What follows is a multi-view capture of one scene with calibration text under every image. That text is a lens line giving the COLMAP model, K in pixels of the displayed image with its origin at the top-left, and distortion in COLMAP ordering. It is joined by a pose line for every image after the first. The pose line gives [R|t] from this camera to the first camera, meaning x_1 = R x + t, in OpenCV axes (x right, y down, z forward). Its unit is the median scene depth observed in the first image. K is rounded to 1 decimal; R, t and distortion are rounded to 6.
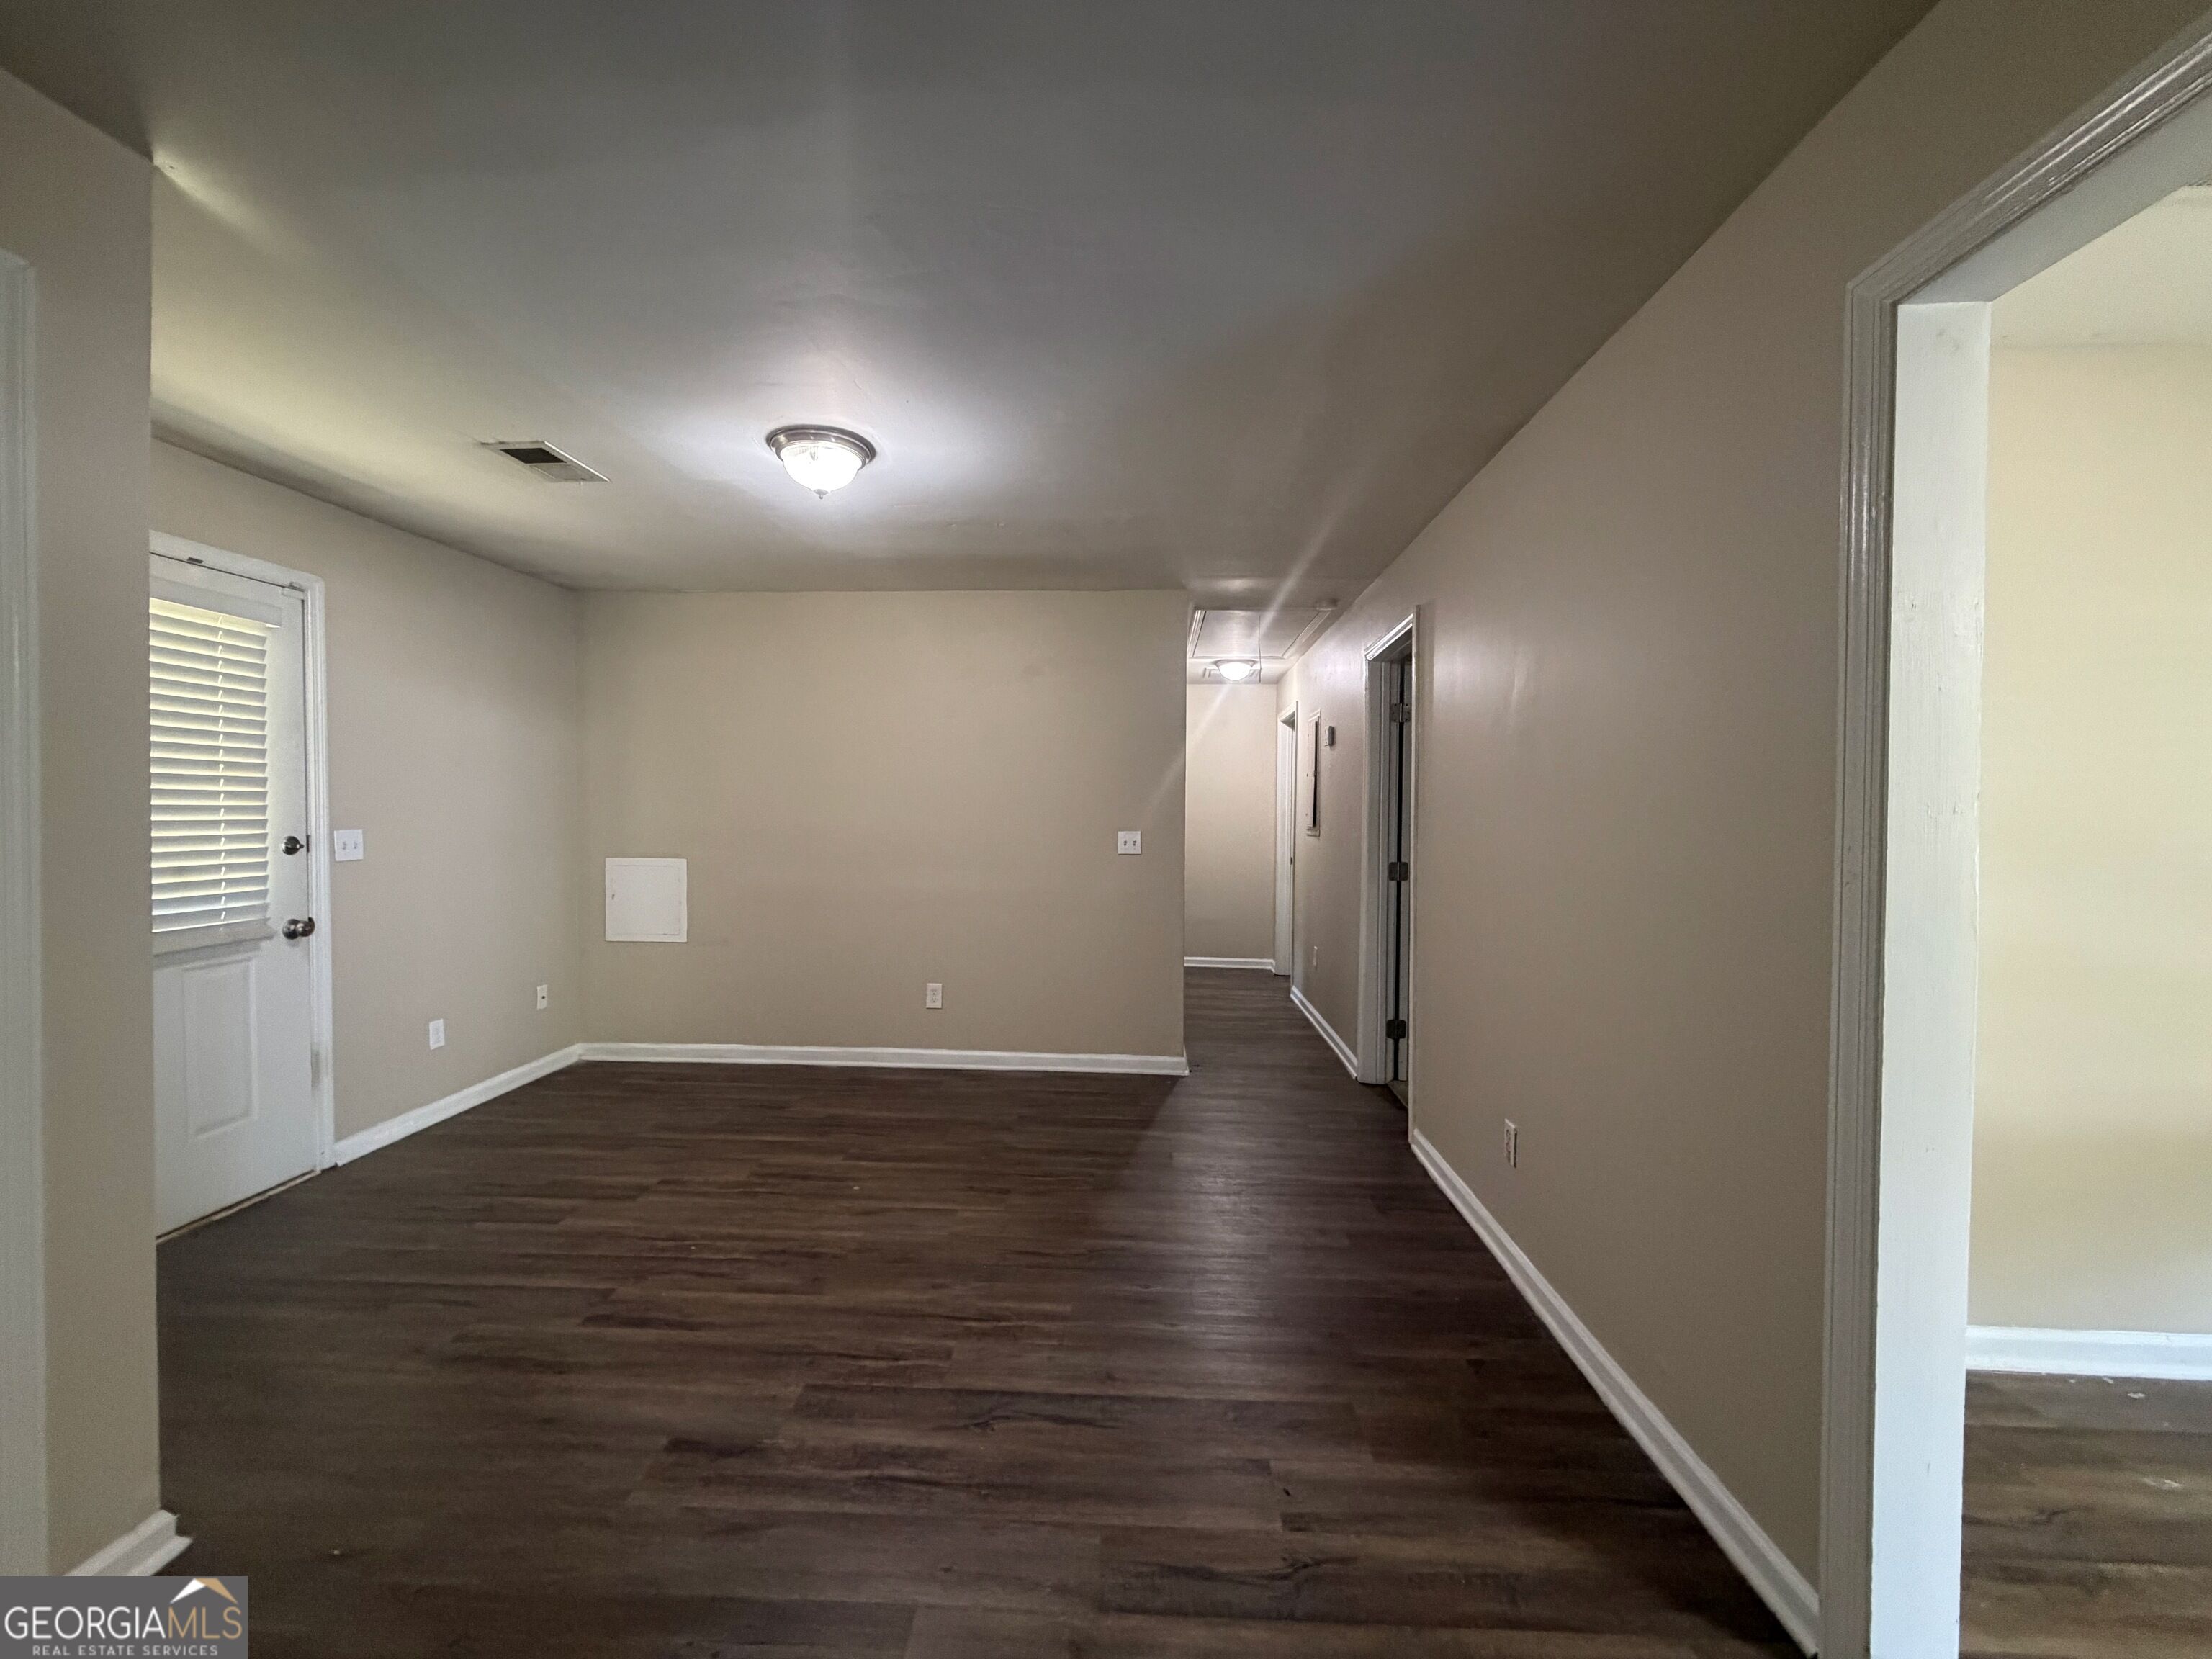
lens RADIAL K [[886.6, 0, 1108.4], [0, 886.6, 825.3], [0, 0, 1]] dist [-0.000691, 0.000070]
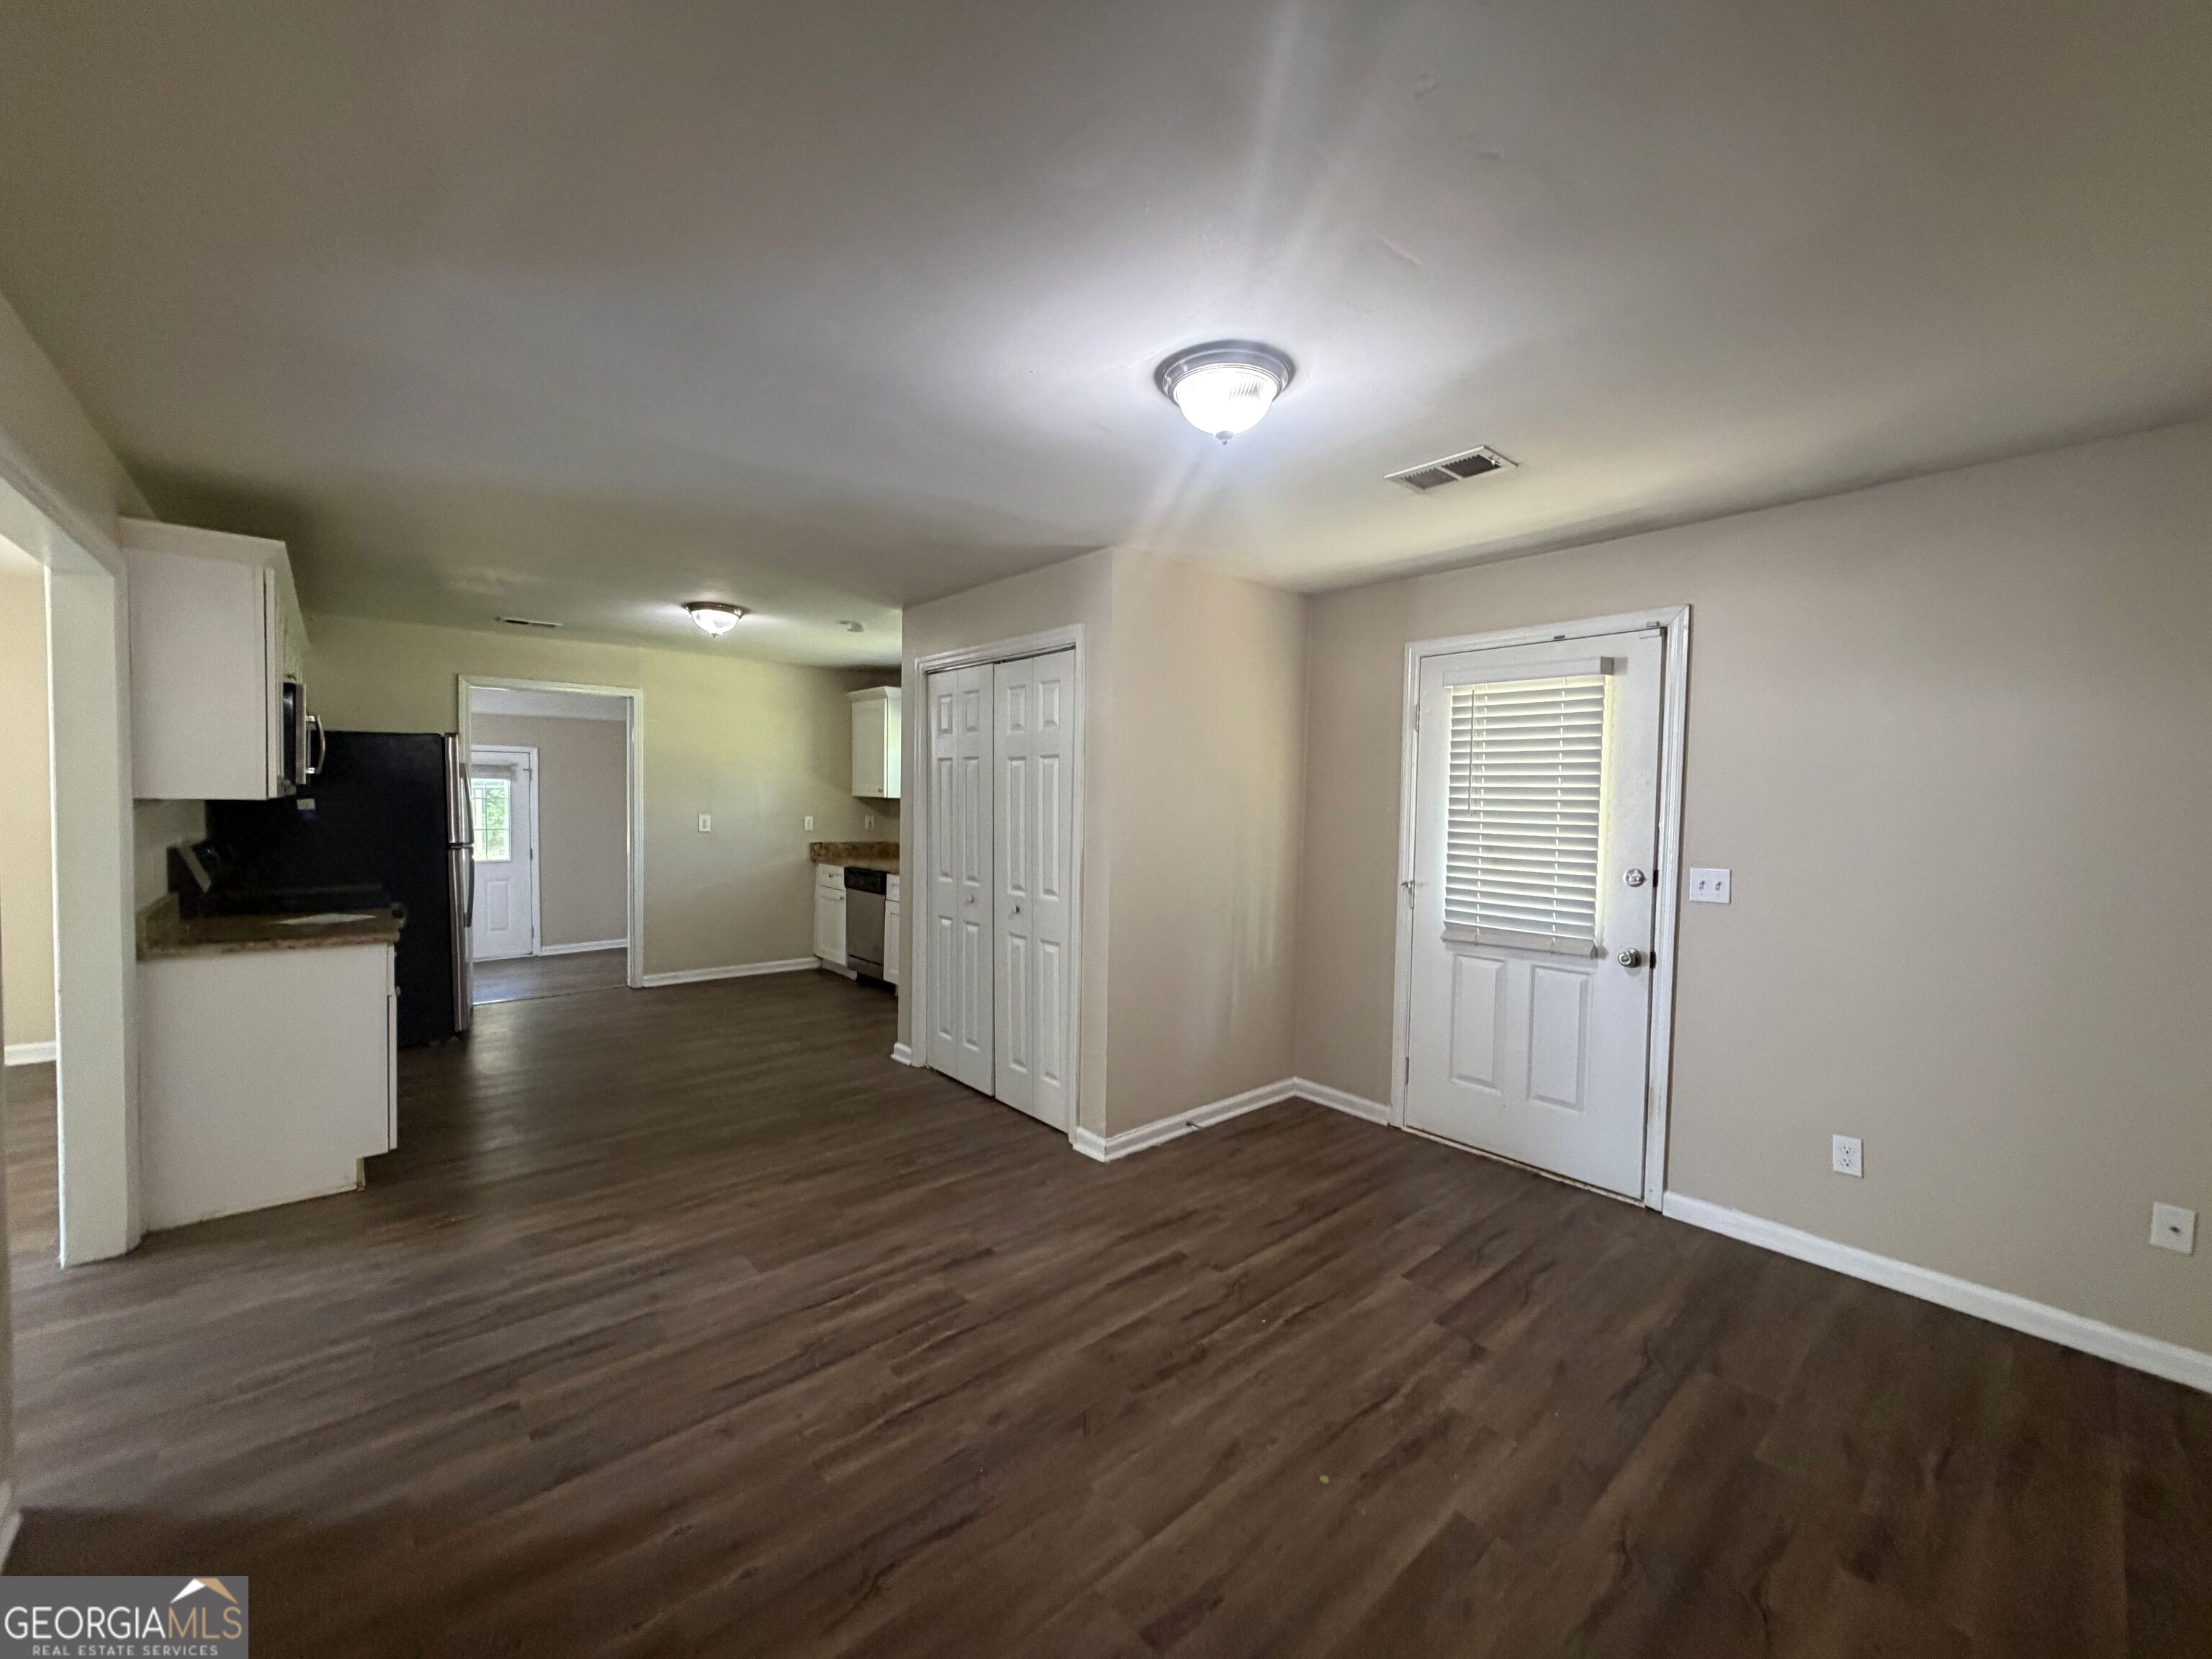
lens RADIAL K [[886.6, 0, 1108.4], [0, 886.6, 825.3], [0, 0, 1]] dist [-0.000691, 0.000070]
pose [[-0.730177, 0.002278, -0.683254, 0.264925], [-0.032439, 0.998751, 0.037996, -0.064001], [0.682488, 0.049908, -0.729191, 1.465678]]
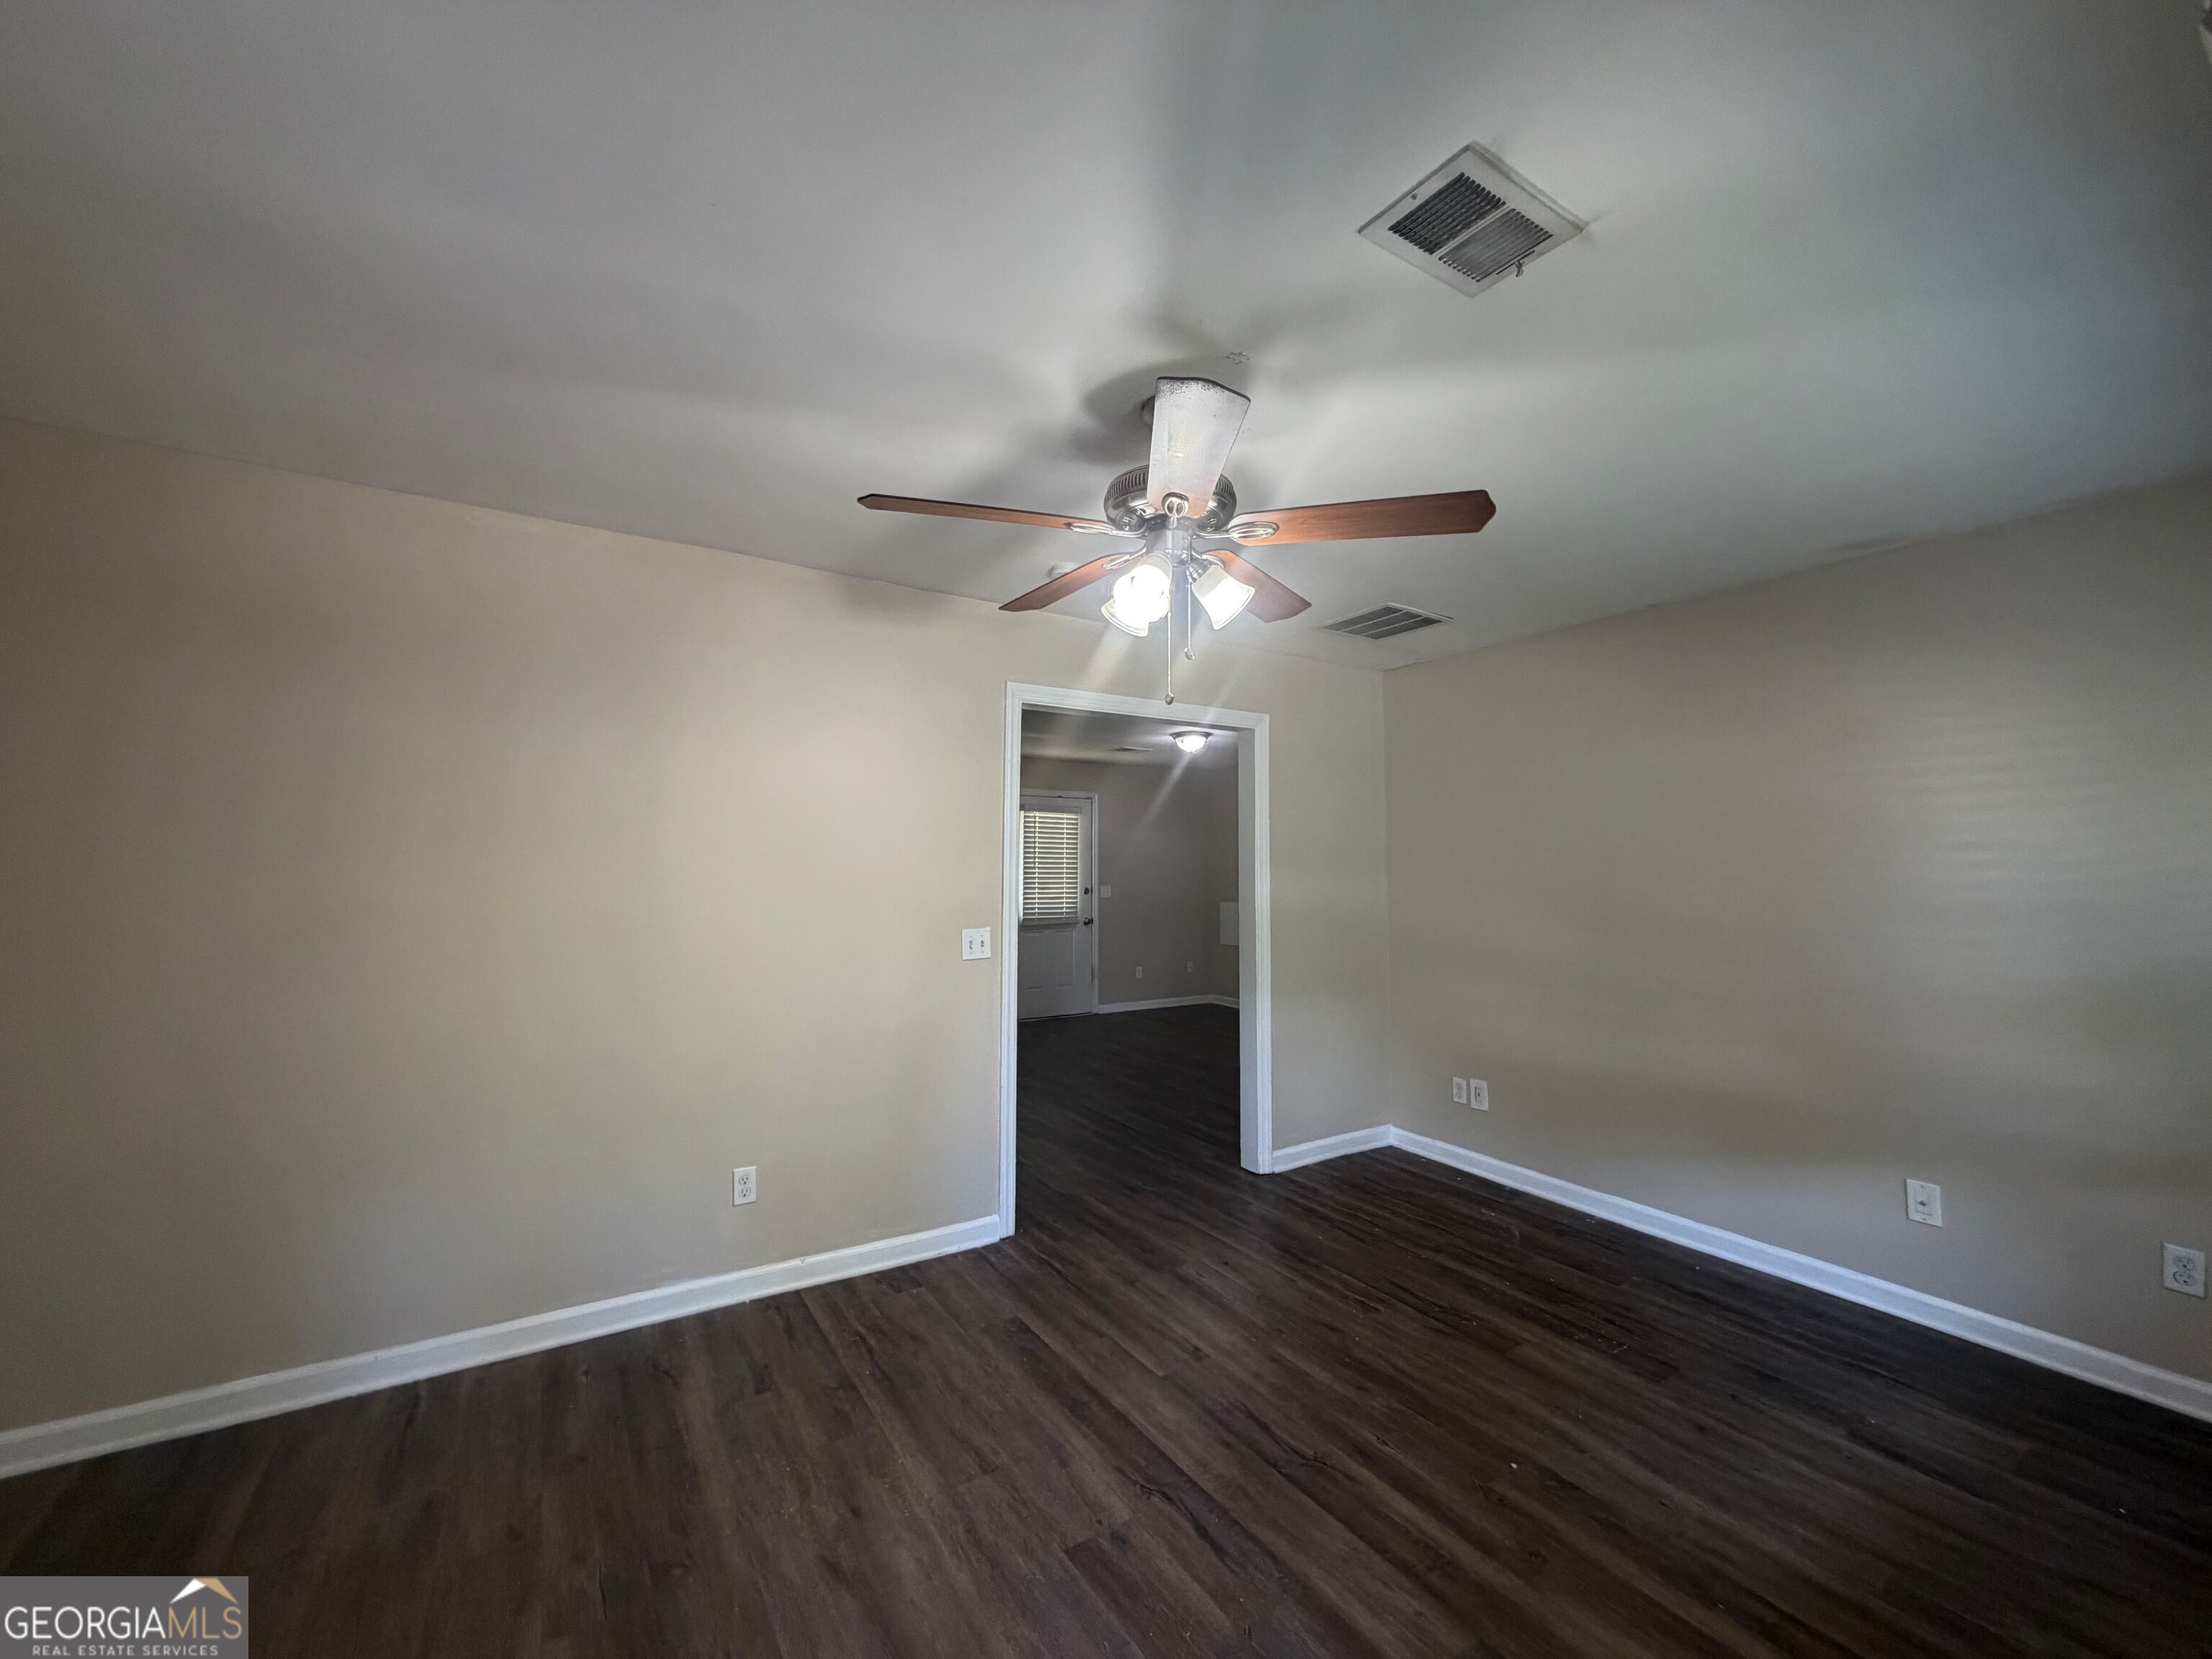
lens RADIAL K [[886.6, 0, 1108.4], [0, 886.6, 825.3], [0, 0, 1]] dist [-0.000691, 0.000070]
pose [[0.569227, -0.049695, -0.820677, 1.544075], [-0.013596, 0.997466, -0.069831, 0.010886], [0.822068, 0.050908, 0.567109, -0.579143]]
